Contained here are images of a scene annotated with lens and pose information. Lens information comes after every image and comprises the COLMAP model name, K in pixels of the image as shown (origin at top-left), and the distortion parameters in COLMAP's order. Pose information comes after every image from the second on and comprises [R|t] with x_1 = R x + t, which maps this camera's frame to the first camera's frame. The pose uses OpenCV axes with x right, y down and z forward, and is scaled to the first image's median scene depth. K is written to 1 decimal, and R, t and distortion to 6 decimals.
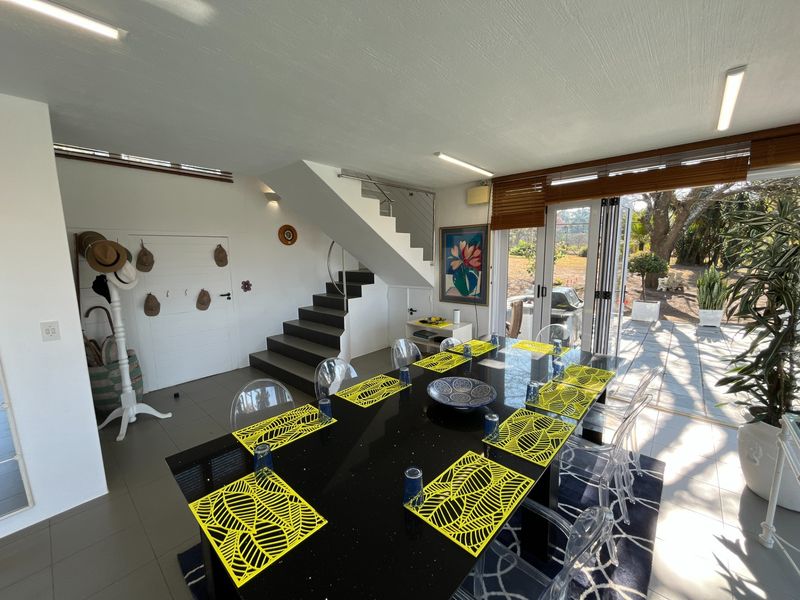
lens RADIAL K [[323.0, 0, 400.0], [0, 323.0, 300.0], [0, 0, 1]] dist [-0.001704, -0.000464]
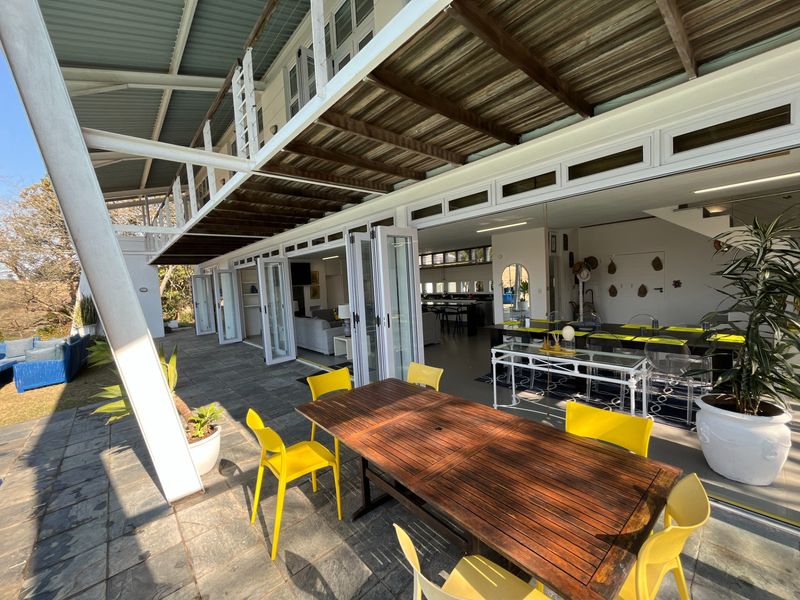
lens RADIAL K [[323.0, 0, 400.0], [0, 323.0, 300.0], [0, 0, 1]] dist [-0.001704, -0.000464]
pose [[-0.109682, 0.082512, -0.990536, 1.304276], [-0.084515, 0.992165, 0.092006, -0.001164], [0.990367, 0.093807, -0.101849, -0.070181]]
